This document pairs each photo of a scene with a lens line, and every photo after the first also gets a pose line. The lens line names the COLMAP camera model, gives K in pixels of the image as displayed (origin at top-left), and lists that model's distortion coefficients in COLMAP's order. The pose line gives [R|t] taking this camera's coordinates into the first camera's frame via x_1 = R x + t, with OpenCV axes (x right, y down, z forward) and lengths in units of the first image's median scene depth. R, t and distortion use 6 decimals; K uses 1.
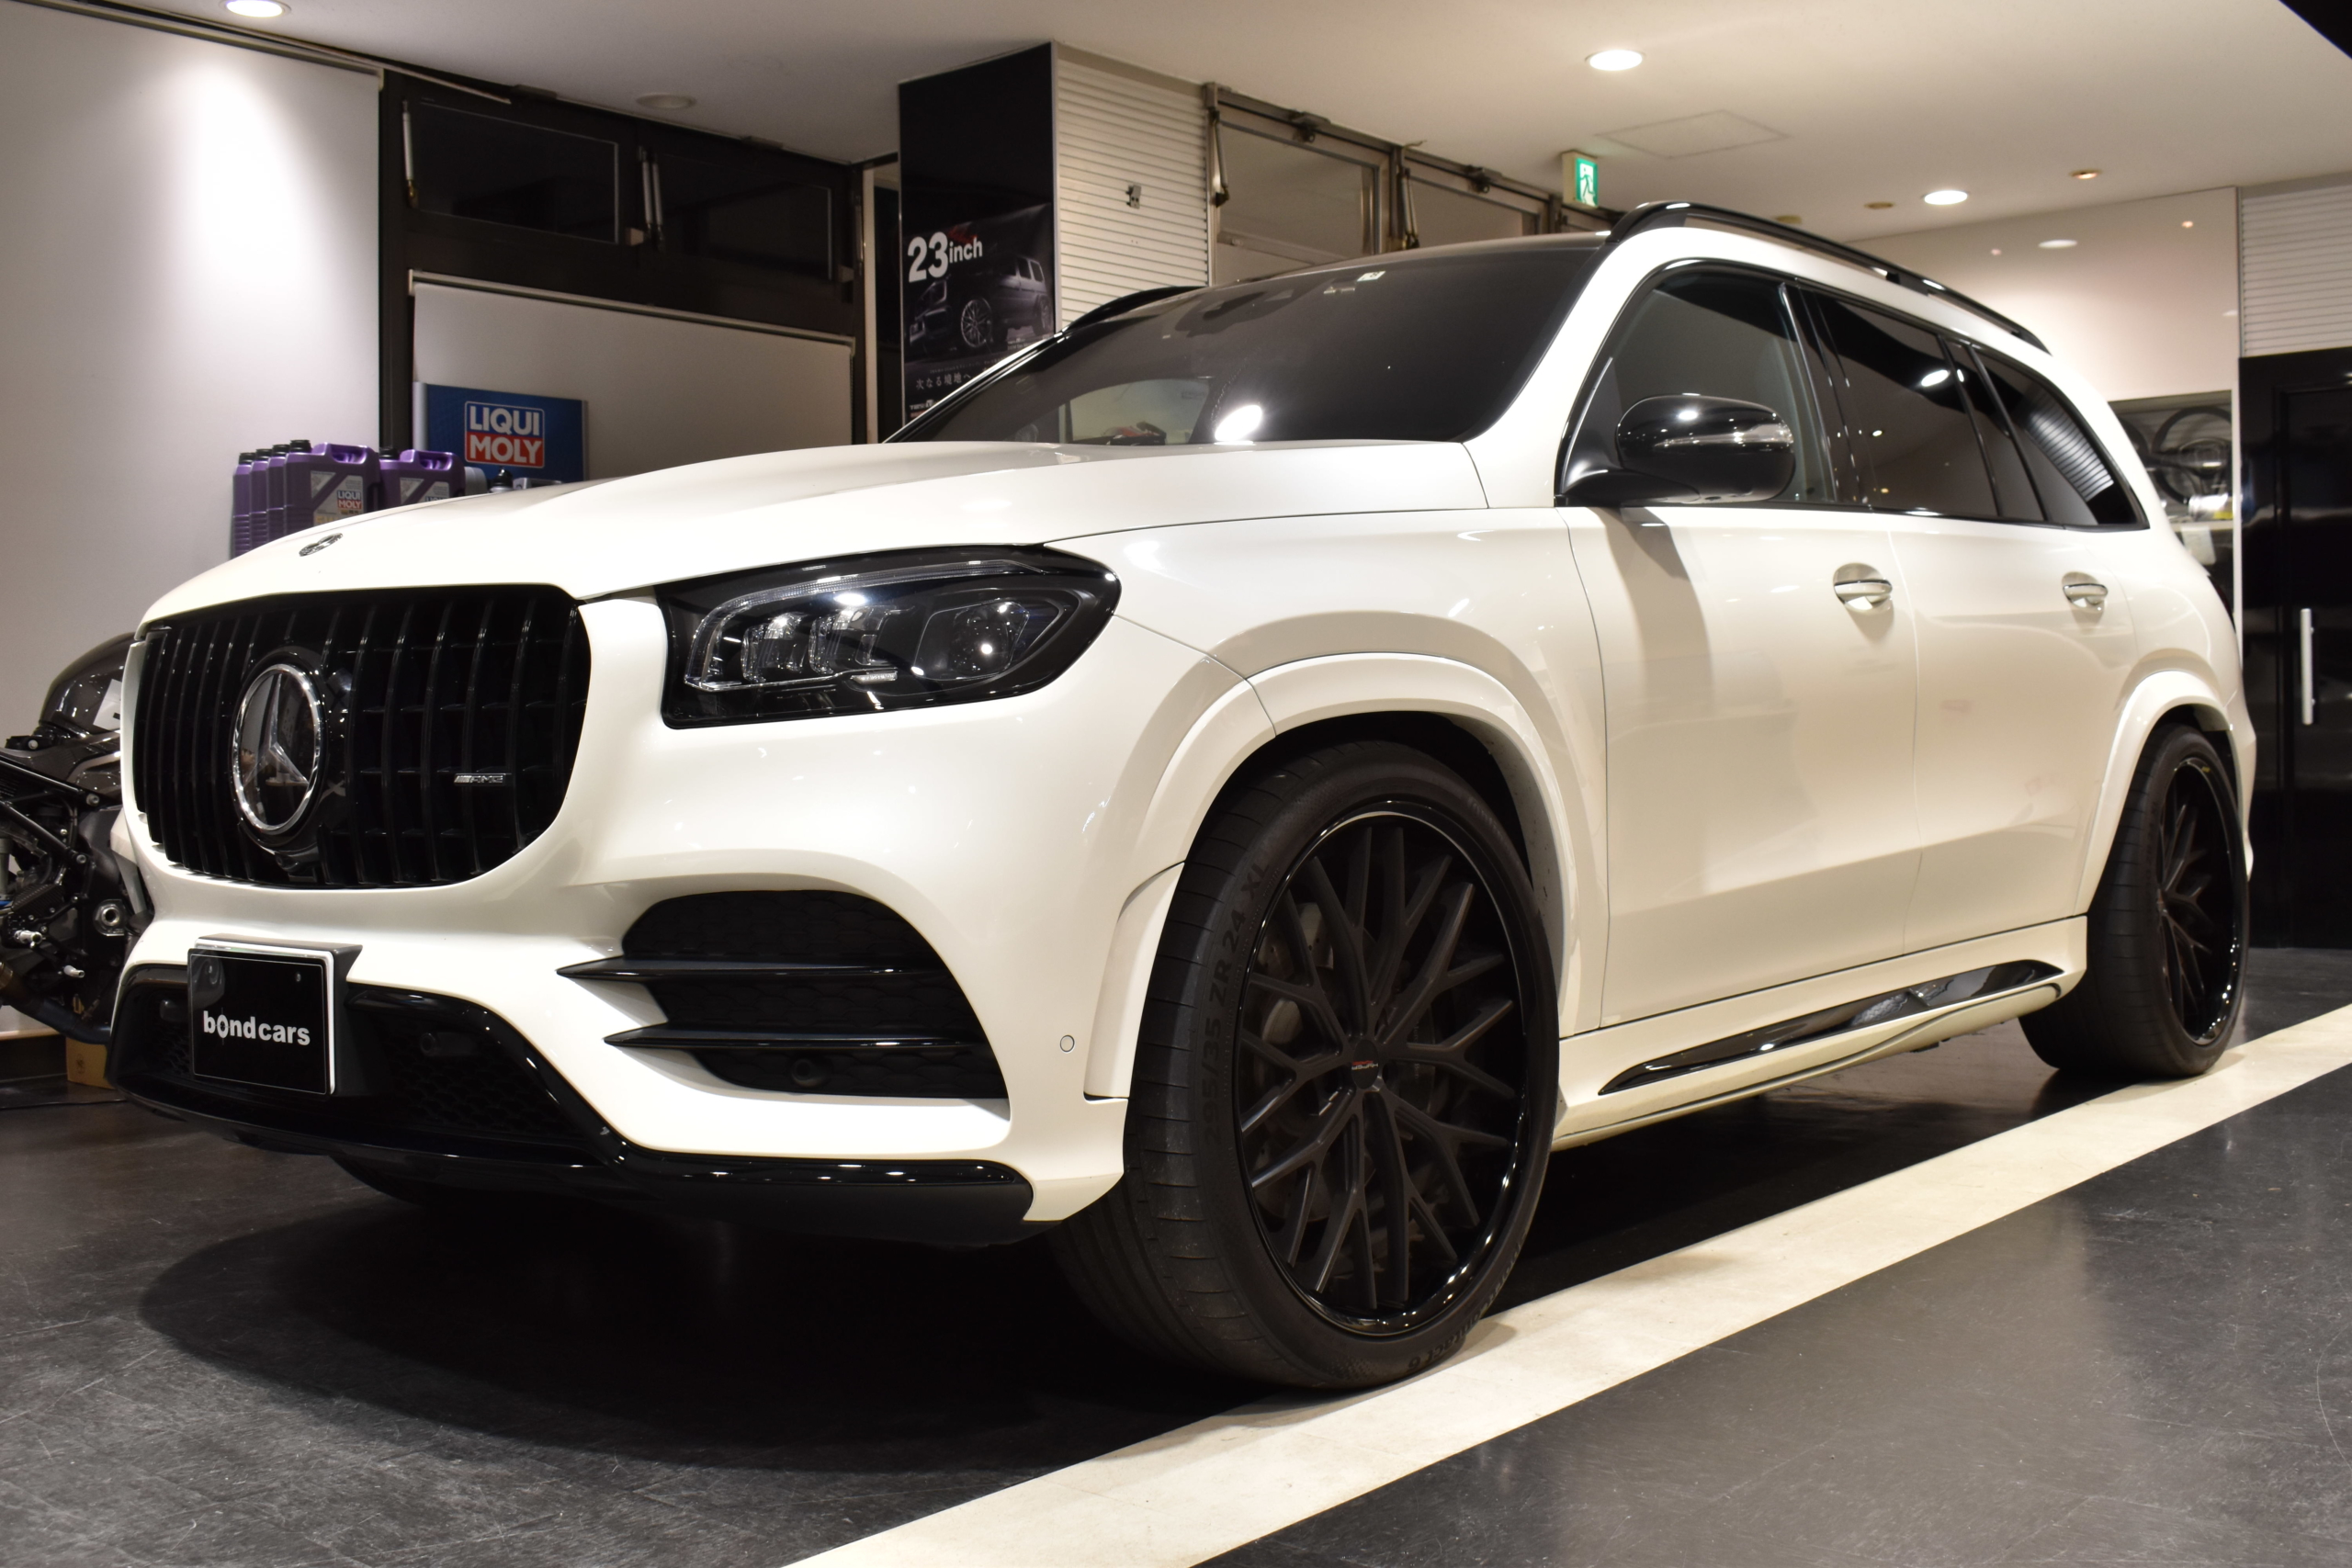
lens RADIAL K [[2447.4, 0, 1176.0], [0, 2447.4, 784.0], [0, 0, 1]] dist [-0.061273, -0.020279]
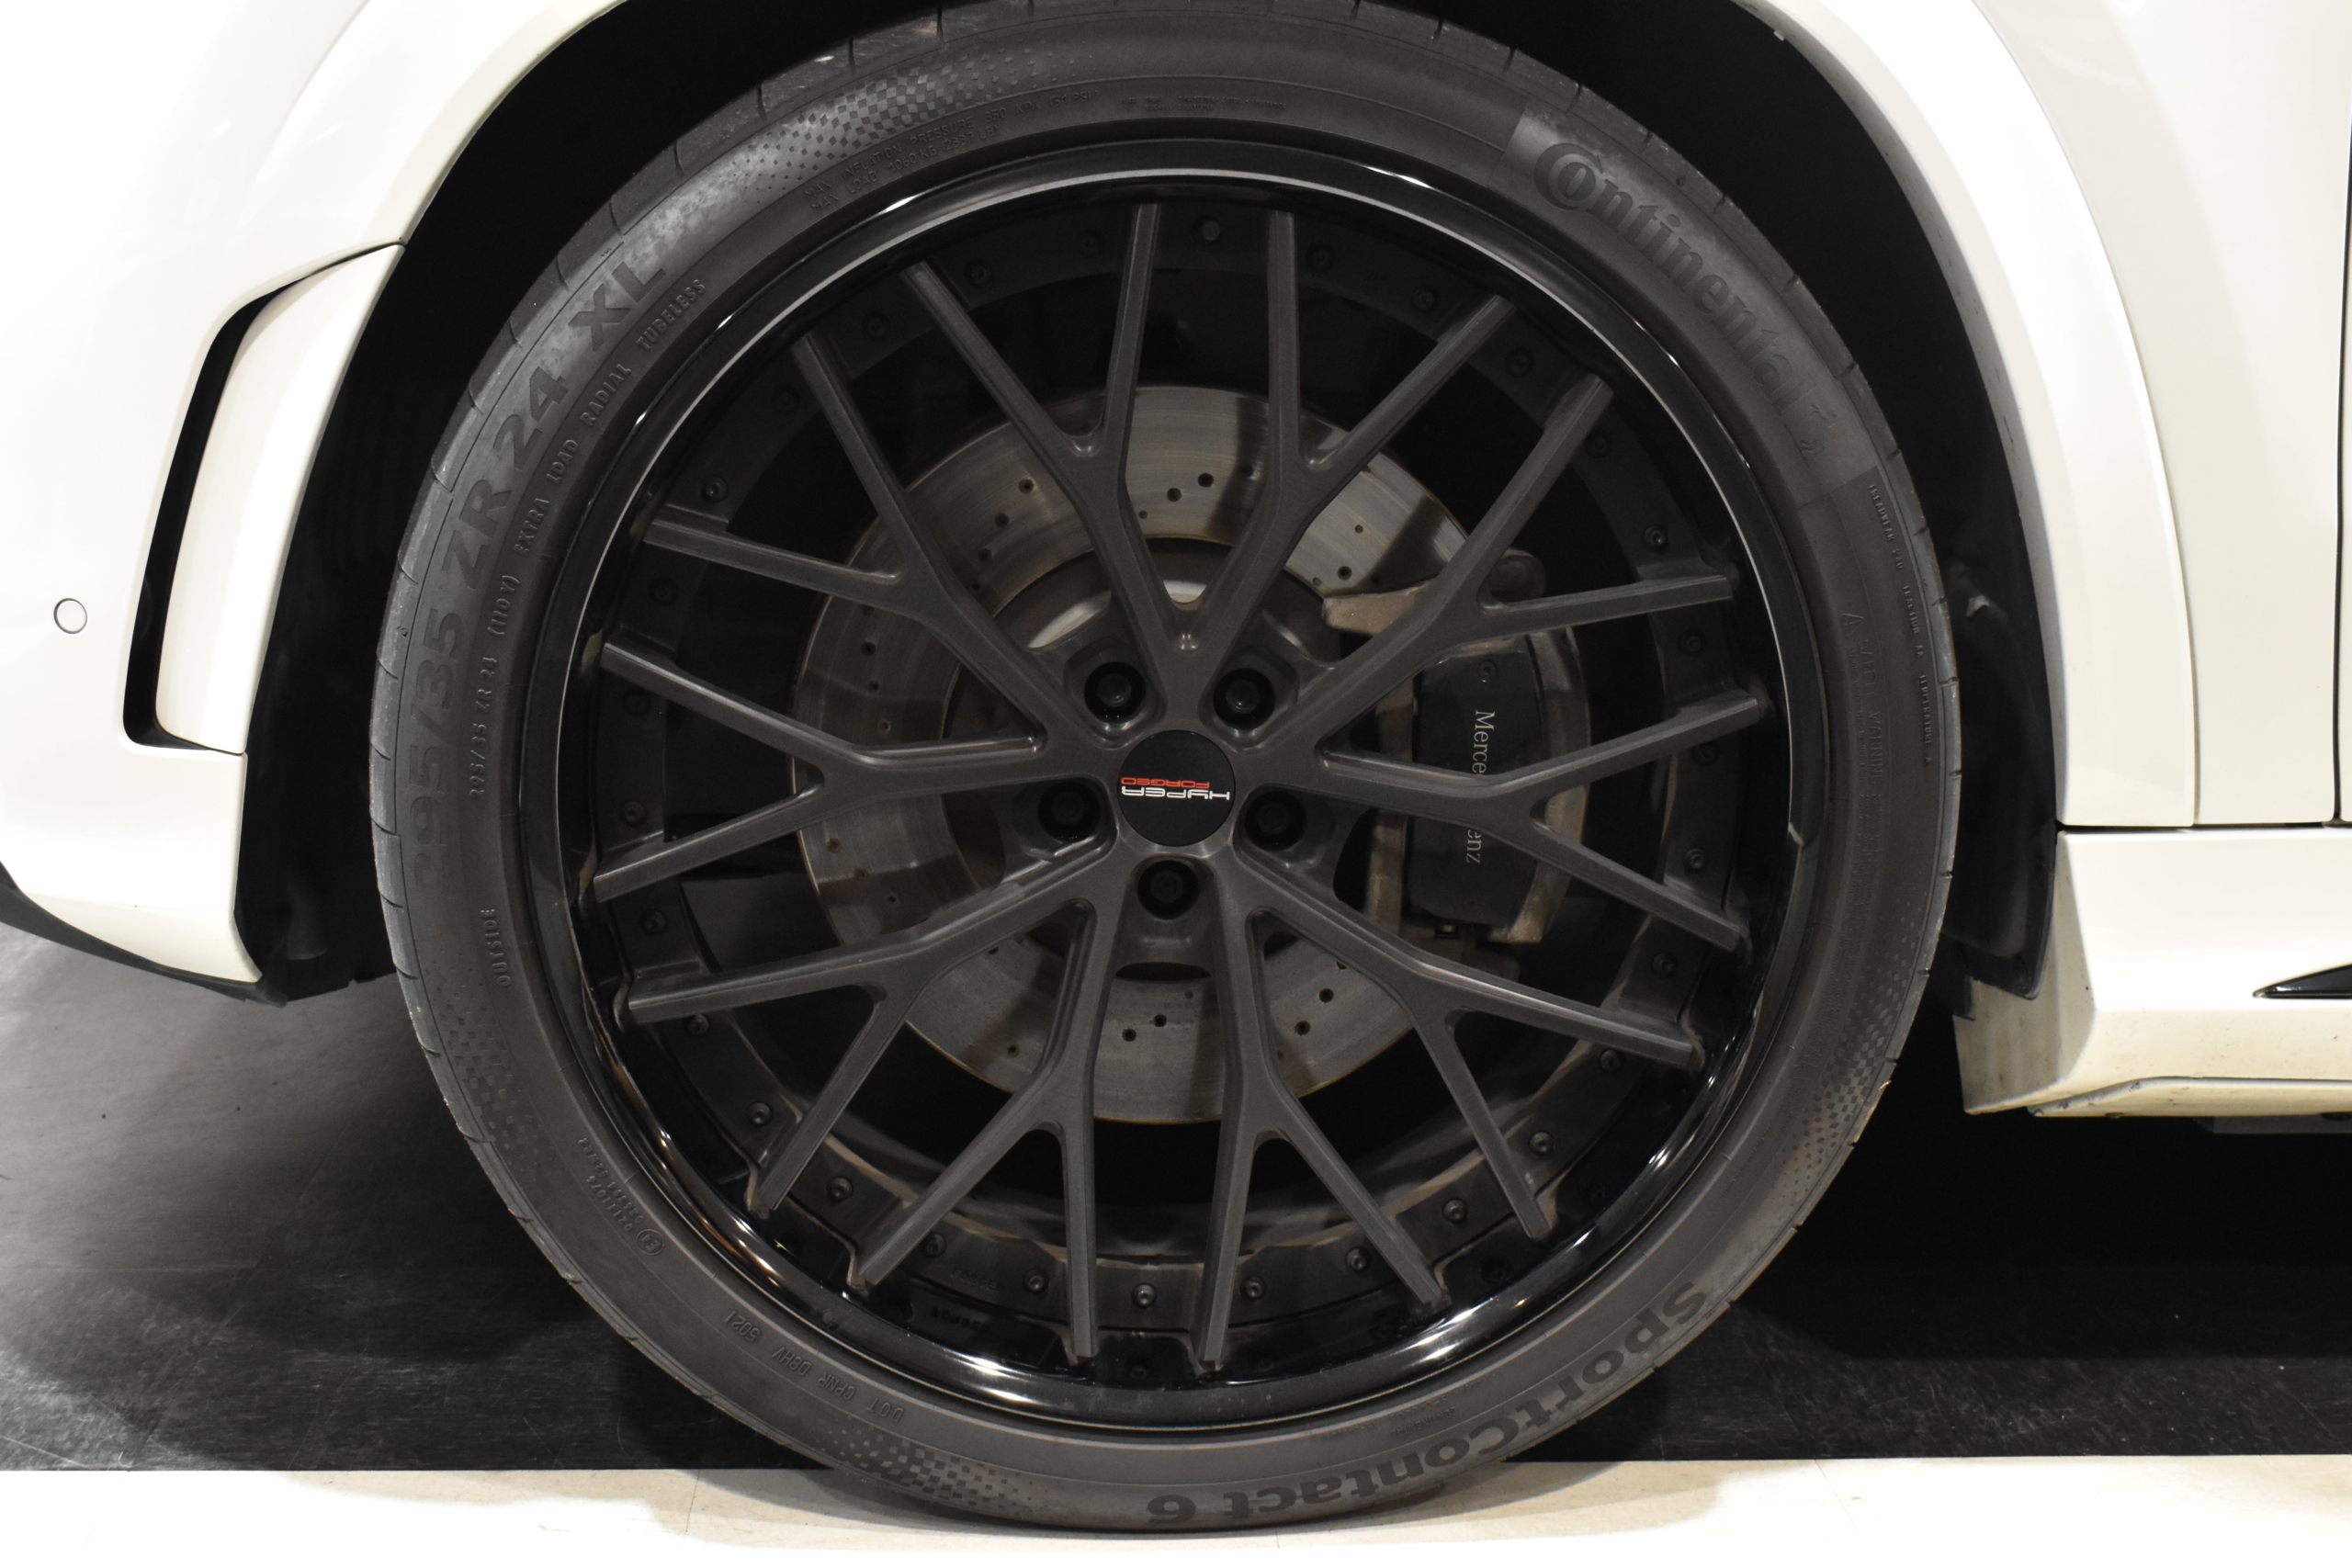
lens RADIAL K [[3279.7, 0, 1176.0], [0, 3279.7, 784.0], [0, 0, 1]] dist [0.001613, 0.006577]
pose [[0.673297, 0.168860, -0.719831, 0.488506], [-0.041396, 0.980653, 0.191325, 0.007939], [0.738212, -0.099020, 0.667261, 0.644481]]
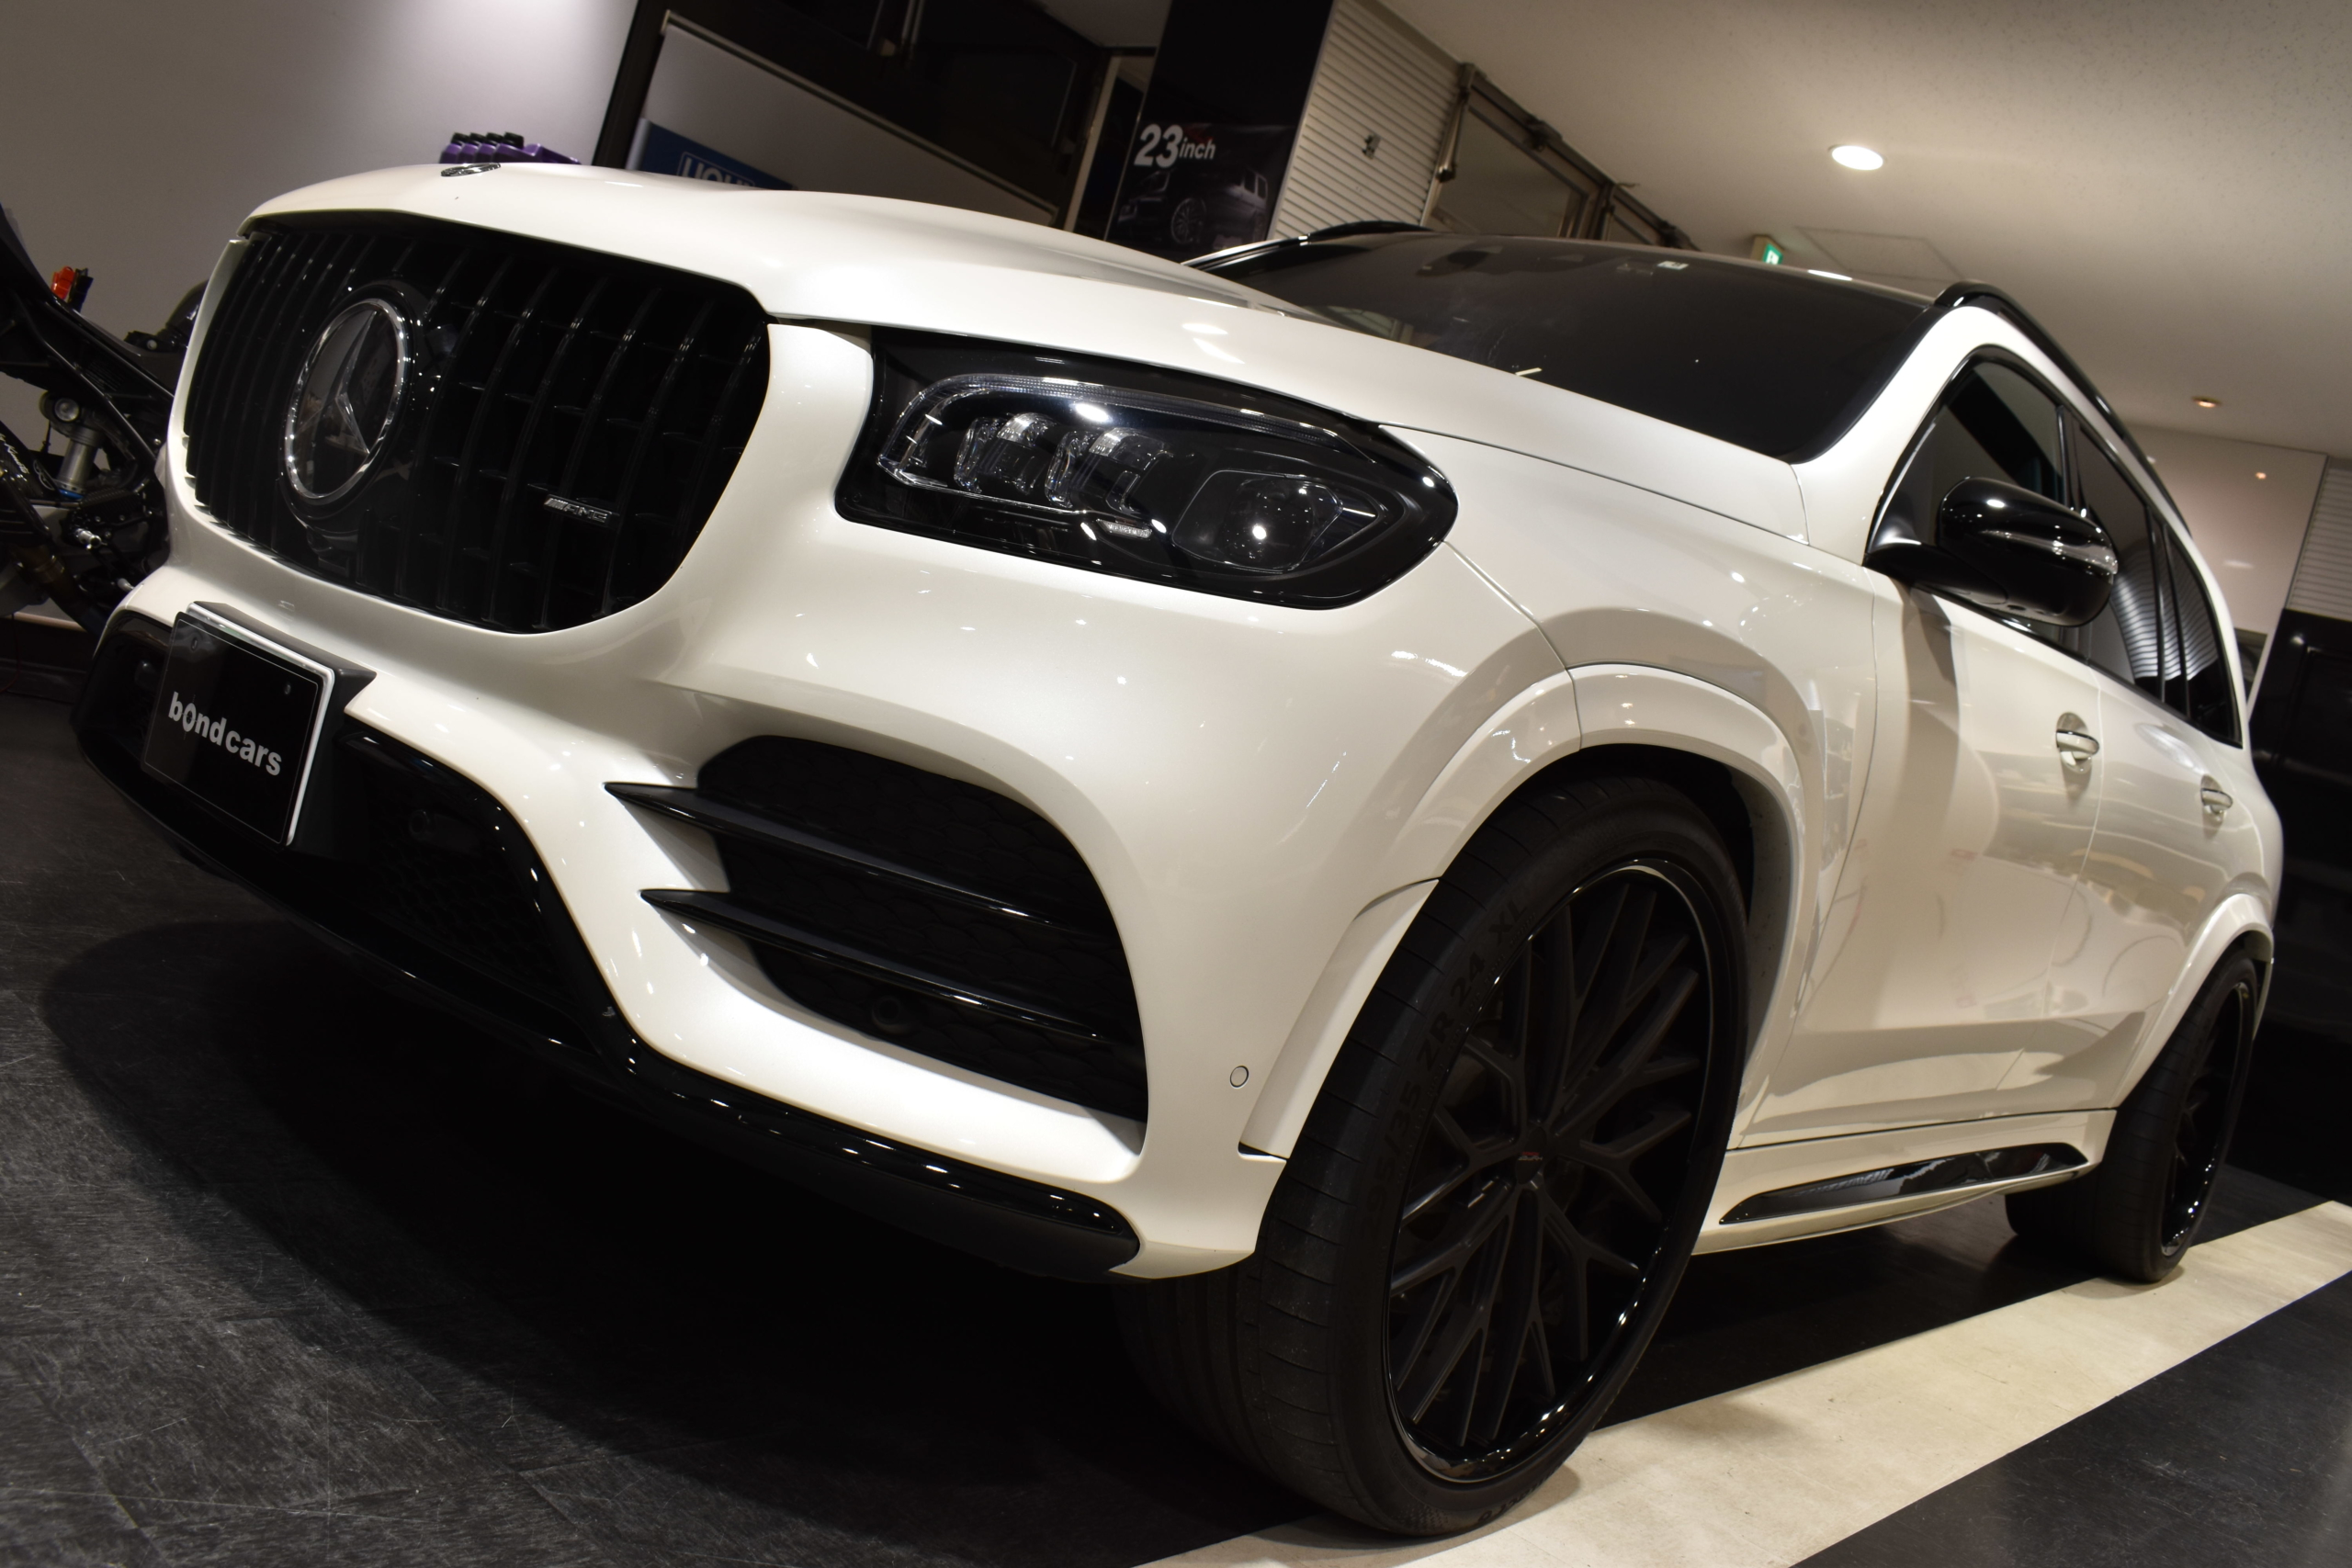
lens RADIAL K [[2012.0, 0, 1176.0], [0, 2012.0, 784.0], [0, 0, 1]] dist [-0.085377, 0.004131]
pose [[0.958471, 0.284036, 0.025626, -0.091537], [-0.284959, 0.957433, 0.046043, -0.001812], [-0.011457, -0.051433, 0.998611, 0.345289]]
